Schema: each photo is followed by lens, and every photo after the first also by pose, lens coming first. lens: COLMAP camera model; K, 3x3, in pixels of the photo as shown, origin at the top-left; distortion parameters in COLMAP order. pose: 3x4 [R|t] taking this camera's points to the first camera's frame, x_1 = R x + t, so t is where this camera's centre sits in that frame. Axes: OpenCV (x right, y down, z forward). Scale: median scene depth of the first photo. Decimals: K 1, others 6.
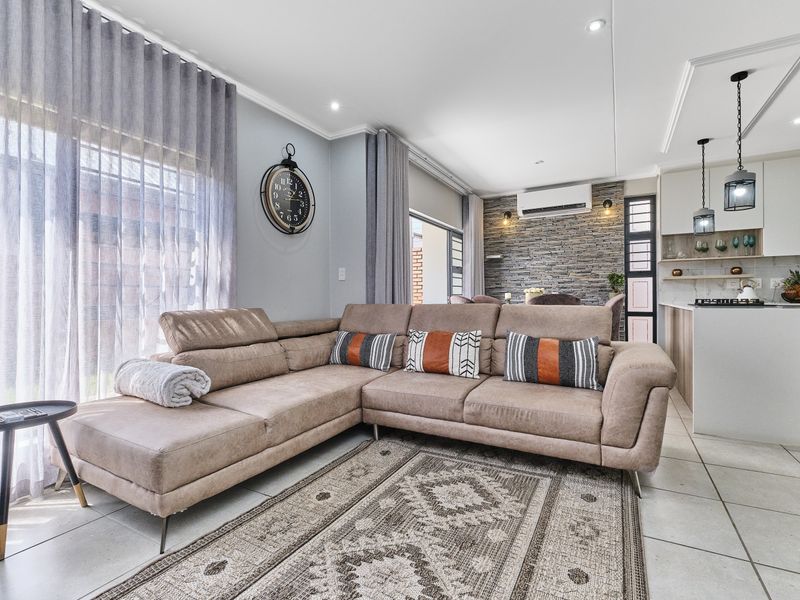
lens RADIAL K [[394.9, 0, 396.4], [0, 394.9, 300.0], [0, 0, 1]] dist [-0.013367, -0.000948]
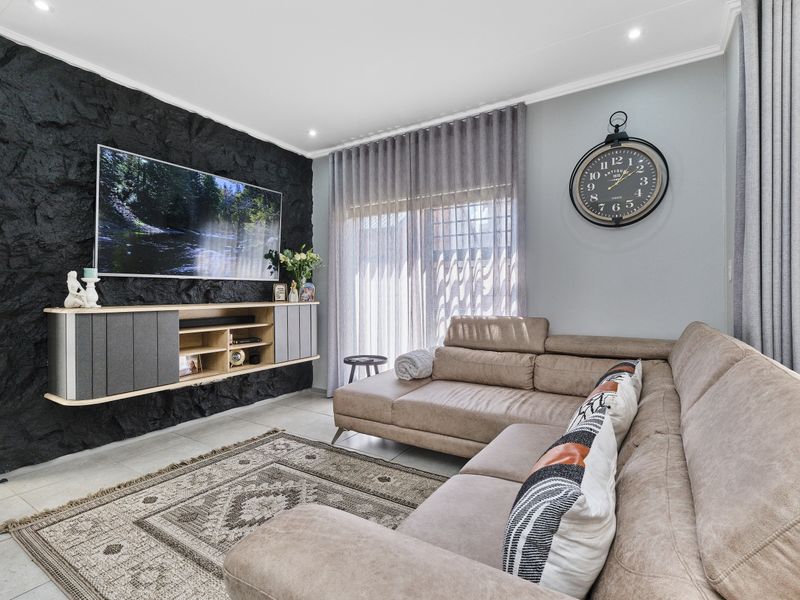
lens RADIAL K [[394.9, 0, 396.4], [0, 394.9, 300.0], [0, 0, 1]] dist [-0.013367, -0.000948]
pose [[-0.048663, 0.020898, -0.998597, 0.424071], [-0.005669, 0.999759, 0.021199, -0.028406], [0.998799, 0.006693, -0.048533, 0.470268]]
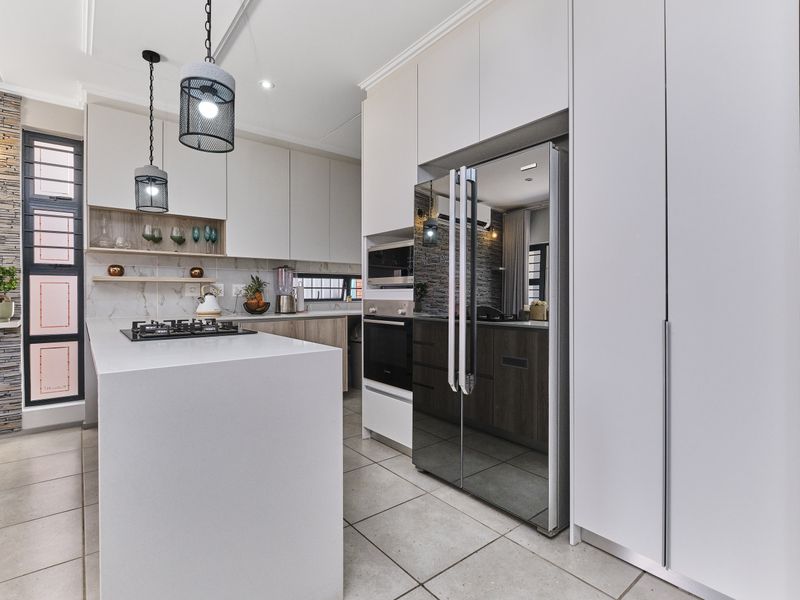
lens RADIAL K [[397.8, 0, 397.7], [0, 397.8, 296.6], [0, 0, 1]] dist [-0.009395, -0.000403]
pose [[0.370422, 0.000585, 0.928863, 0.330332], [0.003893, 0.999990, -0.002182, -0.027785], [-0.928855, 0.004424, 0.370416, 0.387857]]
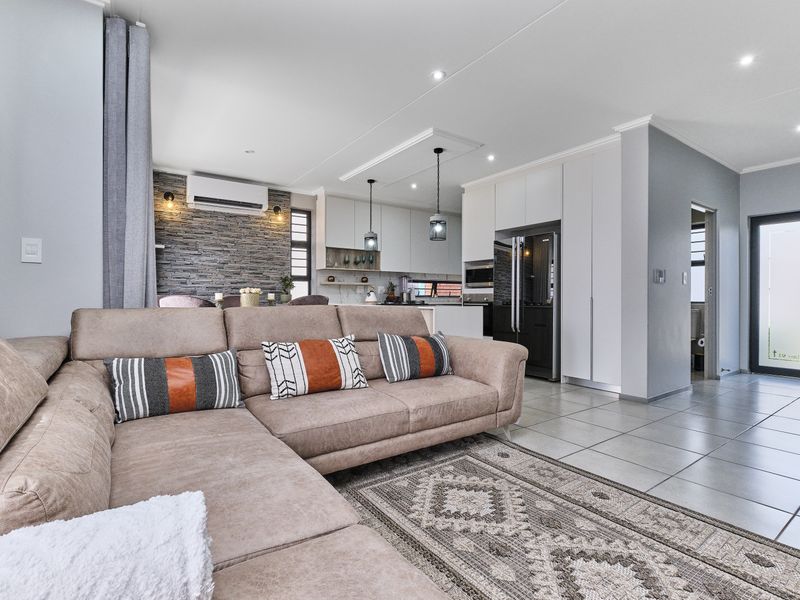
lens RADIAL K [[394.9, 0, 396.4], [0, 394.9, 300.0], [0, 0, 1]] dist [-0.013367, -0.000948]
pose [[0.433441, 0.003614, 0.901175, -0.347034], [-0.000716, 0.999993, -0.003666, 0.000458], [-0.901181, 0.000944, 0.433441, 0.318216]]
